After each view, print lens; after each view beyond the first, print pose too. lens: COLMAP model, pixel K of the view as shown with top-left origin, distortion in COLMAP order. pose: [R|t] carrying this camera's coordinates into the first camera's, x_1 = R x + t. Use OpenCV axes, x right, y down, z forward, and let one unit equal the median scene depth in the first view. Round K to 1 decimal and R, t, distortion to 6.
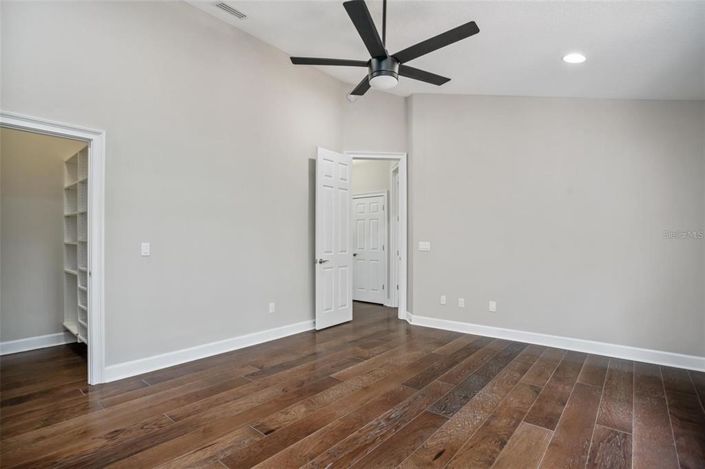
lens RADIAL K [[346.2, 0, 345.5], [0, 346.2, 239.9], [0, 0, 1]] dist [-0.079427, 0.032970]
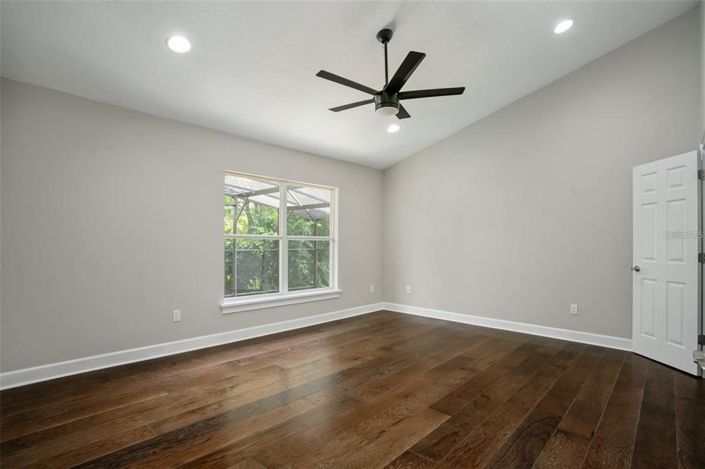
lens RADIAL K [[346.2, 0, 345.5], [0, 346.2, 239.9], [0, 0, 1]] dist [-0.079427, 0.032970]
pose [[-0.998629, -0.005626, 0.052037, 0.182455], [-0.006311, 0.999896, -0.013003, 0.016765], [-0.051958, -0.013313, -0.998561, 2.124255]]
